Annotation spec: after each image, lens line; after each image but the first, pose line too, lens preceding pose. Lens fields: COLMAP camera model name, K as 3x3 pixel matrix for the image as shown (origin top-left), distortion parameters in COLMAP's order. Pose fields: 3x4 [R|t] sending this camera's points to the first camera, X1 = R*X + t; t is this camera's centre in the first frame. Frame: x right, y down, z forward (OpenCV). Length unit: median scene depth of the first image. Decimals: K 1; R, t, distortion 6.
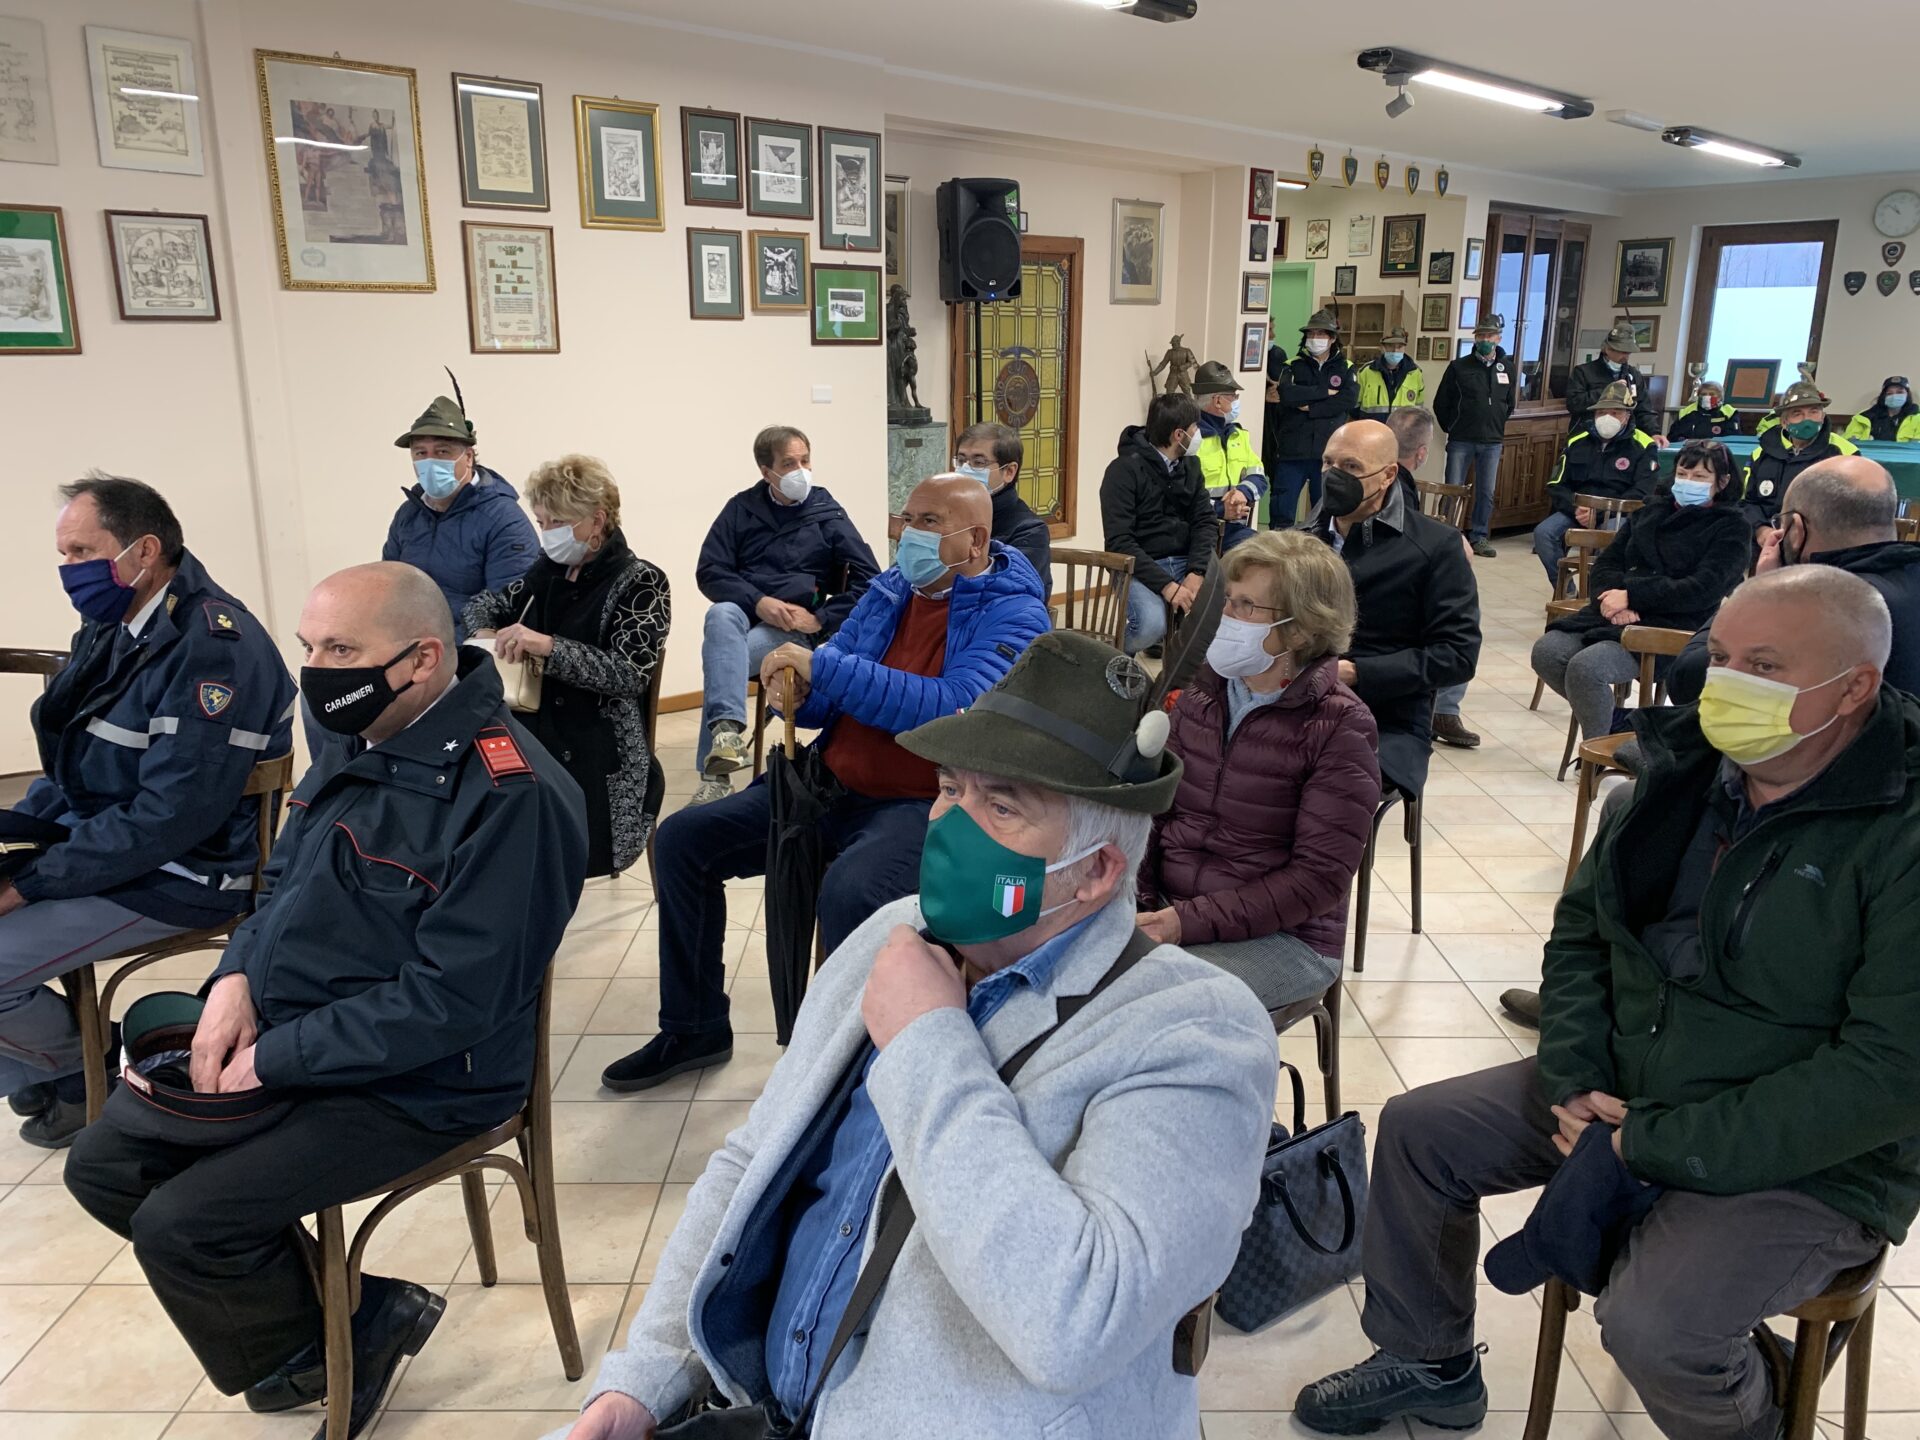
lens RADIAL K [[1453.6, 0, 949.3], [0, 1453.6, 701.5], [0, 0, 1]] dist [0.024970, -0.022205]
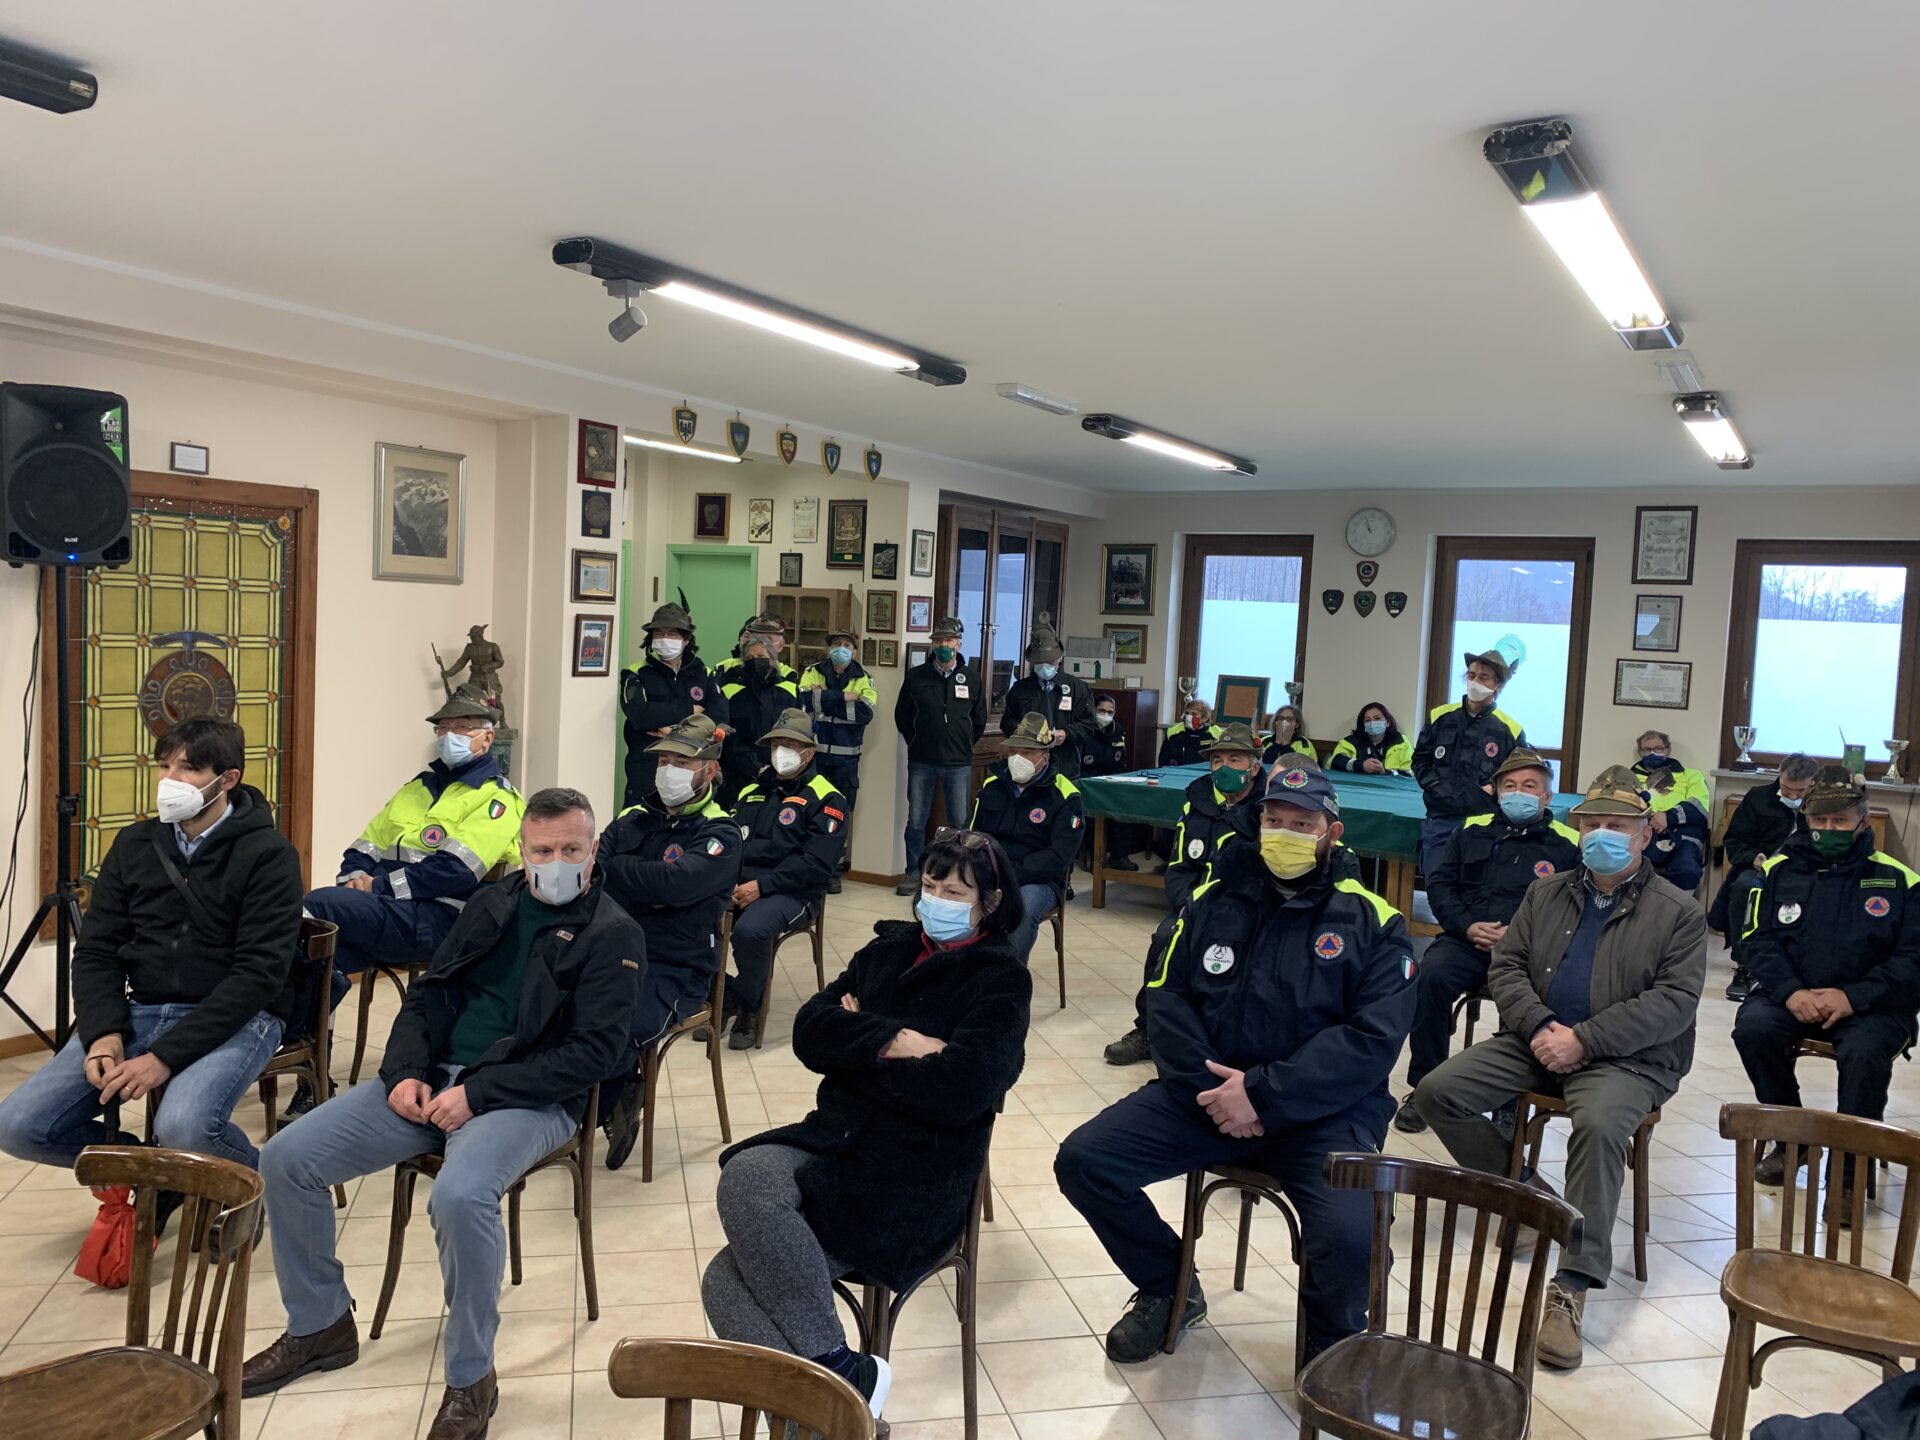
lens RADIAL K [[1453.6, 0, 959.4], [0, 1453.6, 726.9], [0, 0, 1]] dist [0.024970, -0.022205]
pose [[0.971153, 0.025877, 0.237049, 0.174731], [0.014622, 0.985761, -0.167514, -0.057174], [-0.238009, 0.166147, 0.956947, 0.188399]]
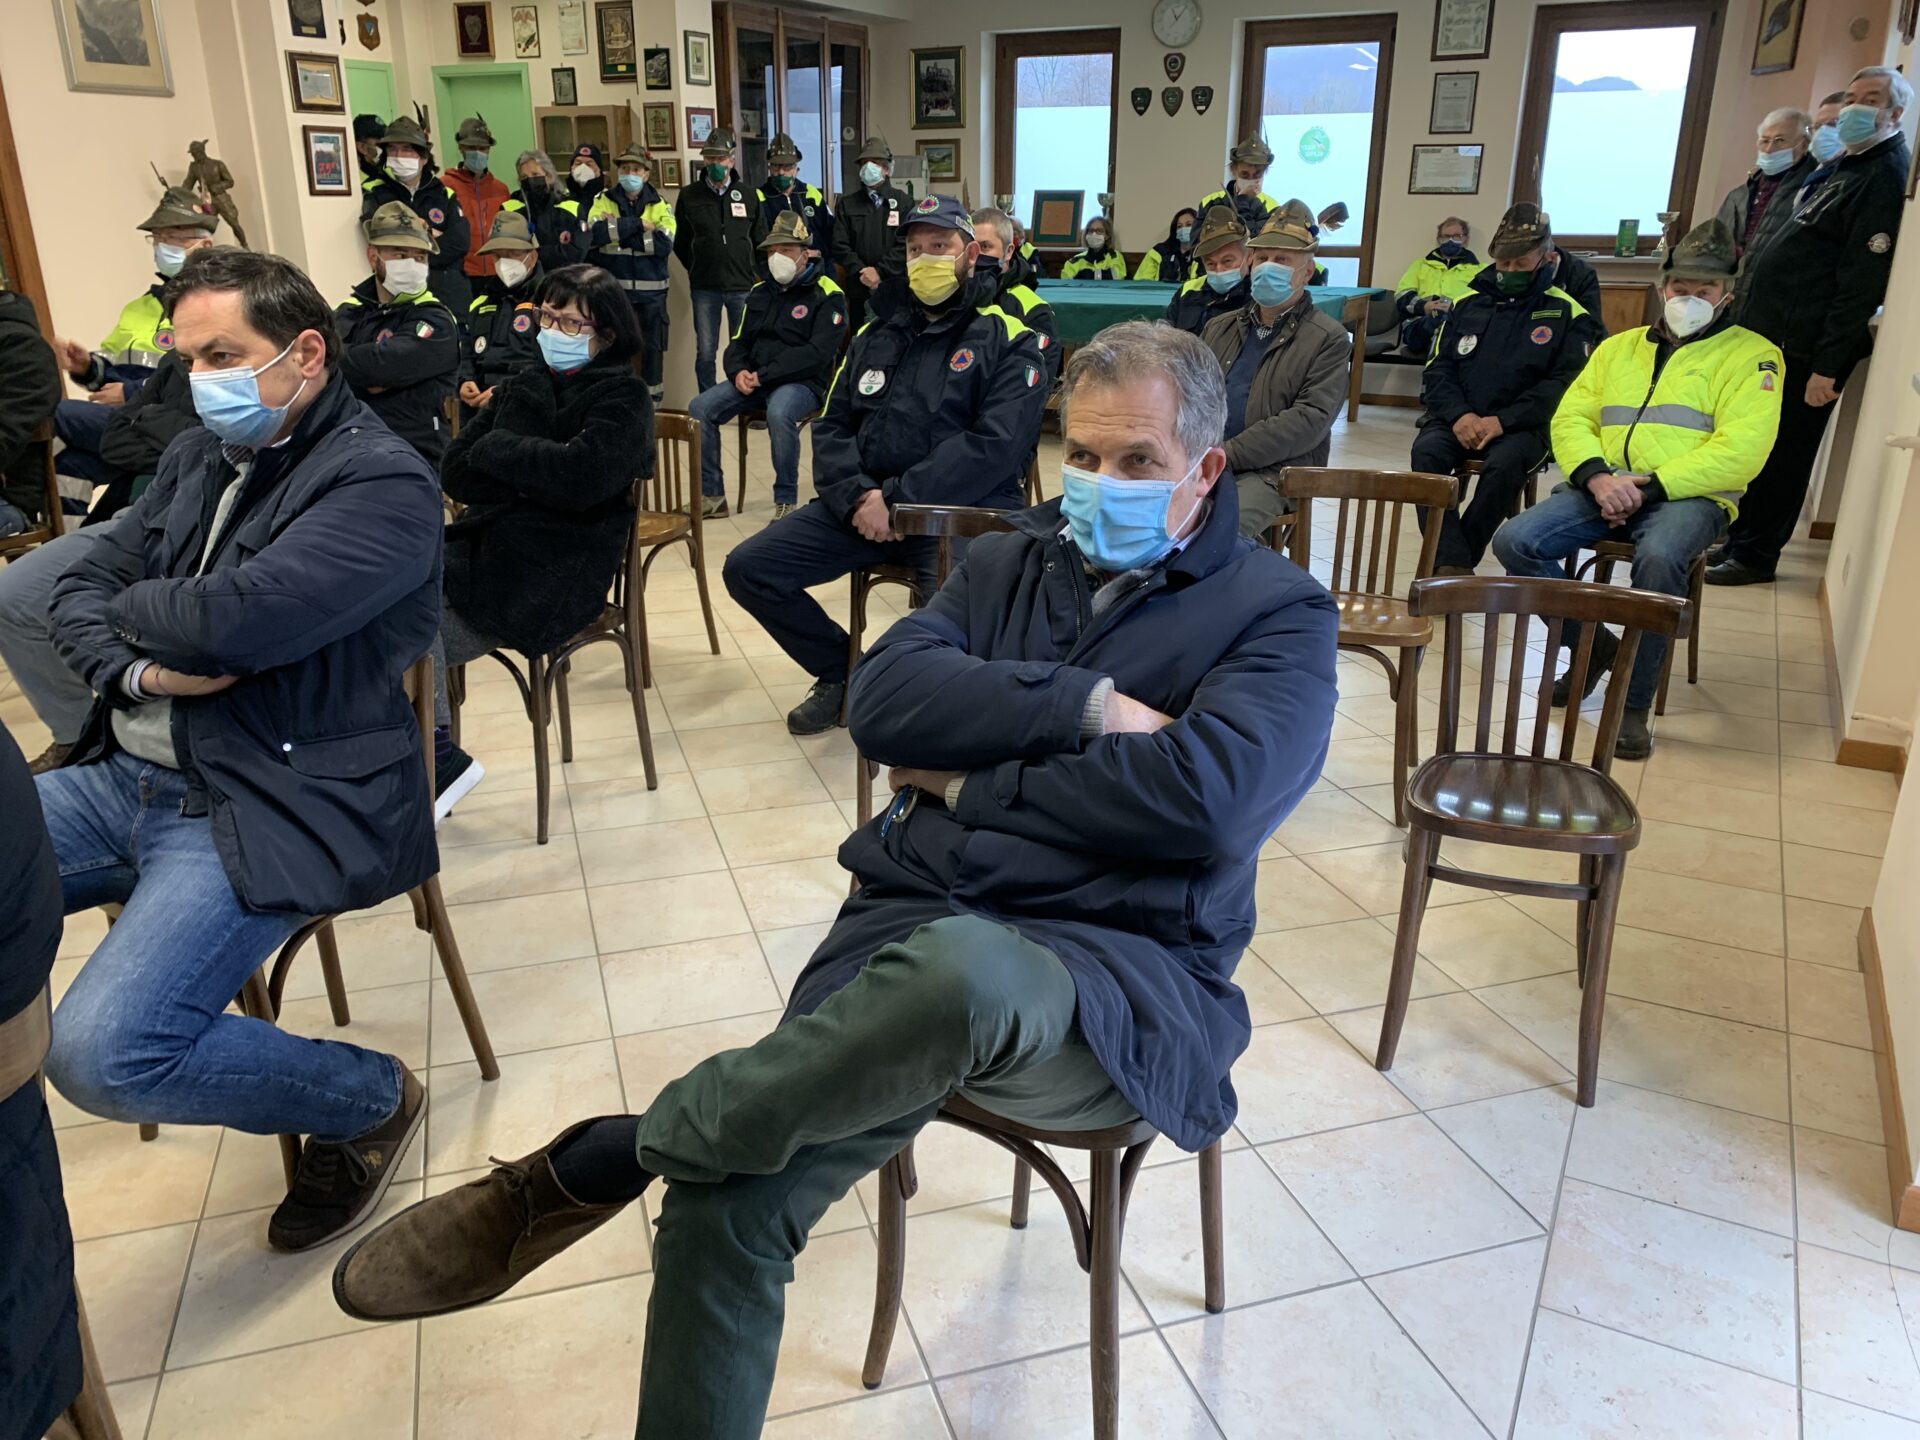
lens RADIAL K [[1453.6, 0, 971.5], [0, 1453.6, 732.1], [0, 0, 1]] dist [0.024970, -0.022205]
pose [[0.951027, -0.110758, 0.288585, 0.220976], [0.079002, 0.989687, 0.119490, -0.016633], [-0.298843, -0.090840, 0.949969, 0.143780]]
